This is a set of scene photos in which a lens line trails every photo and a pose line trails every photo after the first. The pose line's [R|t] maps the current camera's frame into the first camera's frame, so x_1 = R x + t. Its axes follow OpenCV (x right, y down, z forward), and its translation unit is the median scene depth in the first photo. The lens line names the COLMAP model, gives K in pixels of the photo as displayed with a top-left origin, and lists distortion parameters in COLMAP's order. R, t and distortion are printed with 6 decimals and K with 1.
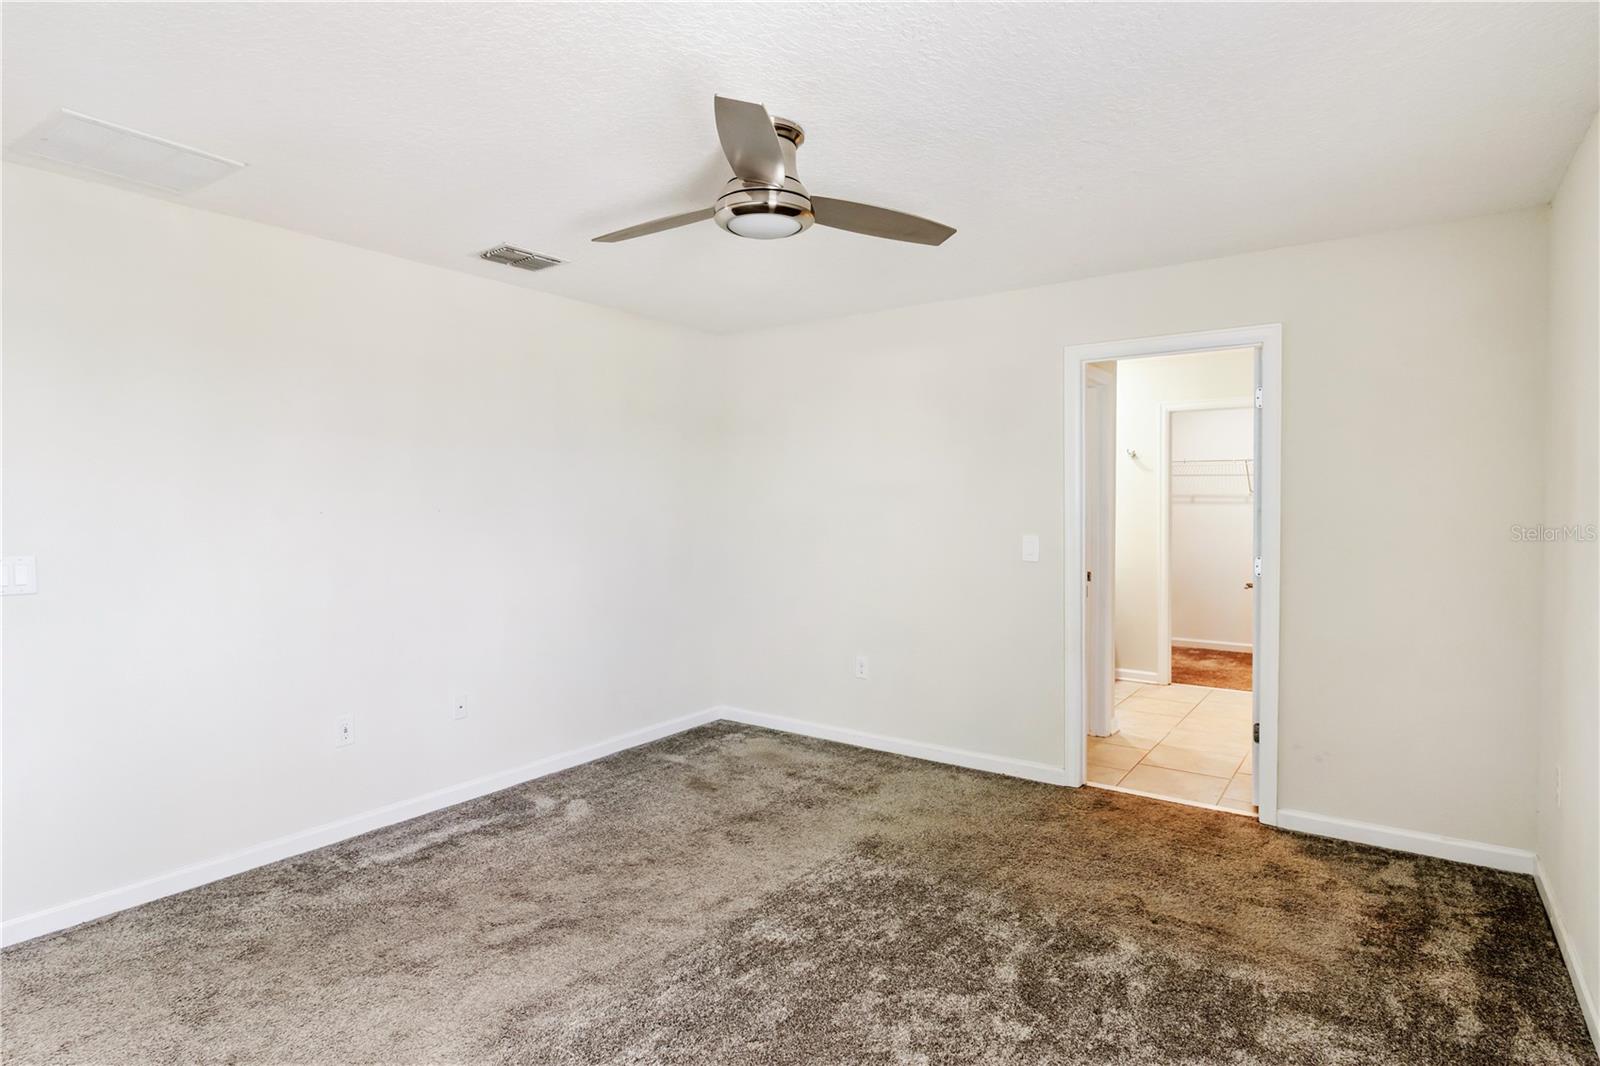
lens RADIAL K [[865.4, 0, 792.3], [0, 865.4, 500.0], [0, 0, 1]] dist [-0.004577, 0.000305]
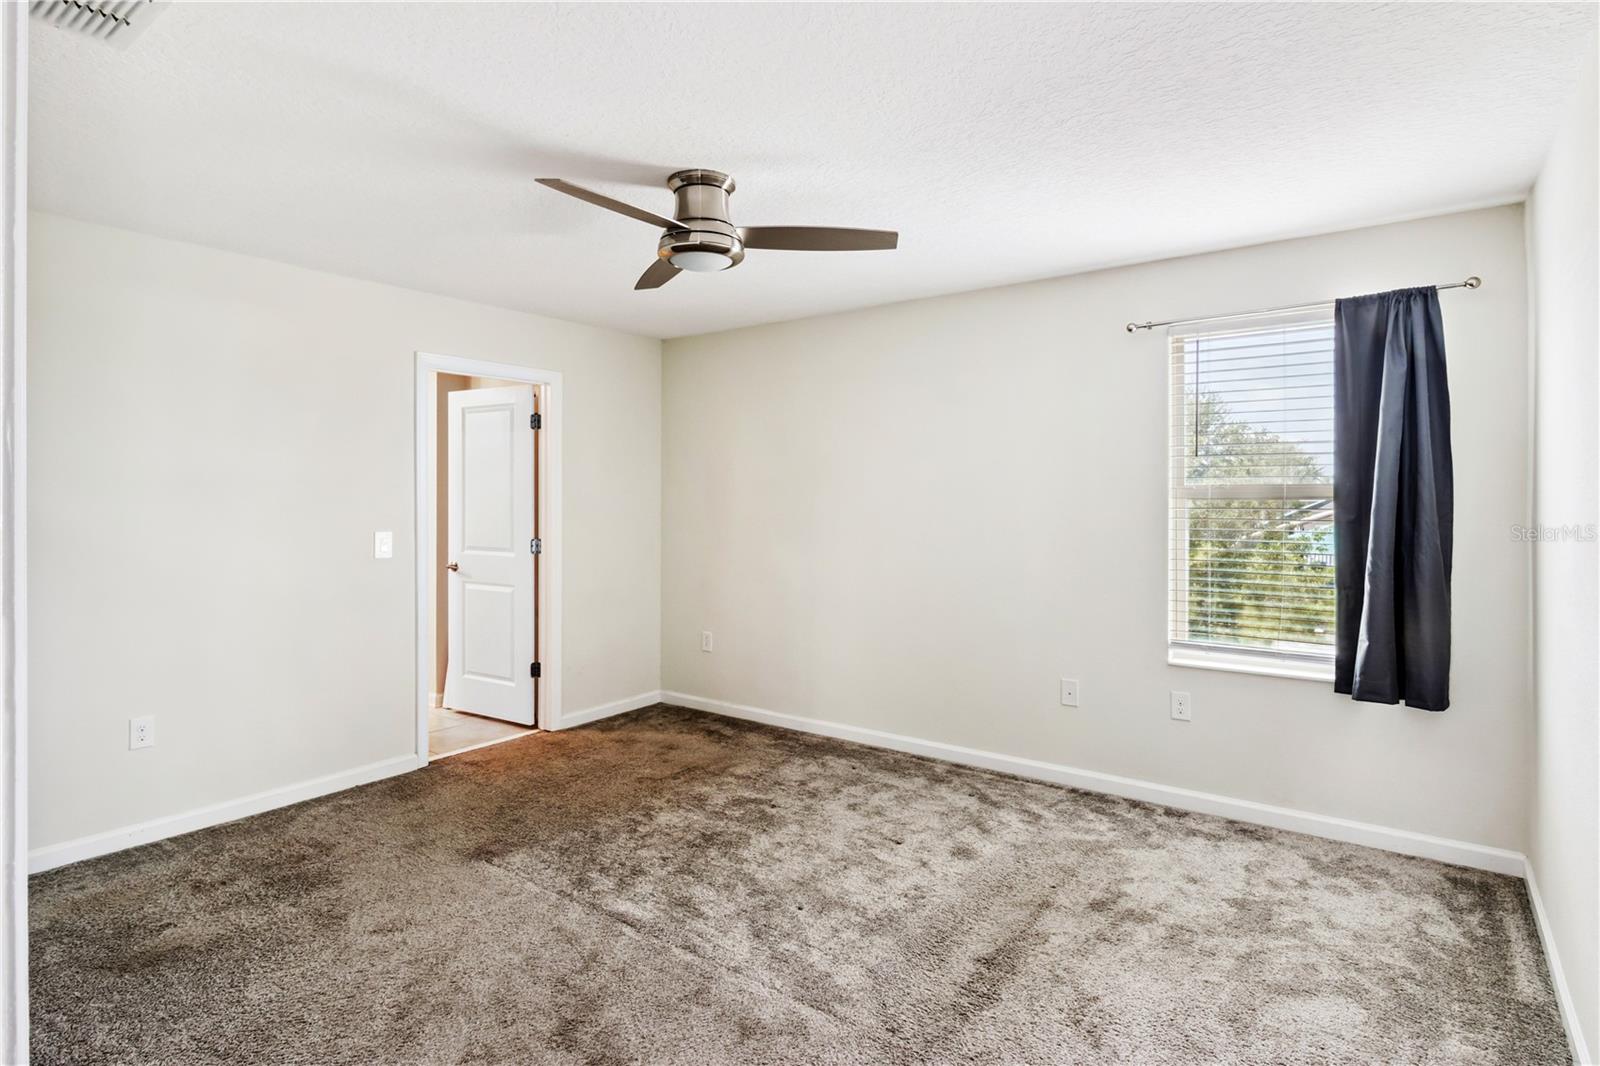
lens RADIAL K [[865.4, 0, 792.3], [0, 865.4, 500.0], [0, 0, 1]] dist [-0.004577, 0.000305]
pose [[-0.012499, -0.005394, 0.999907, -1.009277], [-0.004346, 0.999976, 0.005340, -0.006006], [-0.999912, -0.004279, -0.012522, 0.761022]]
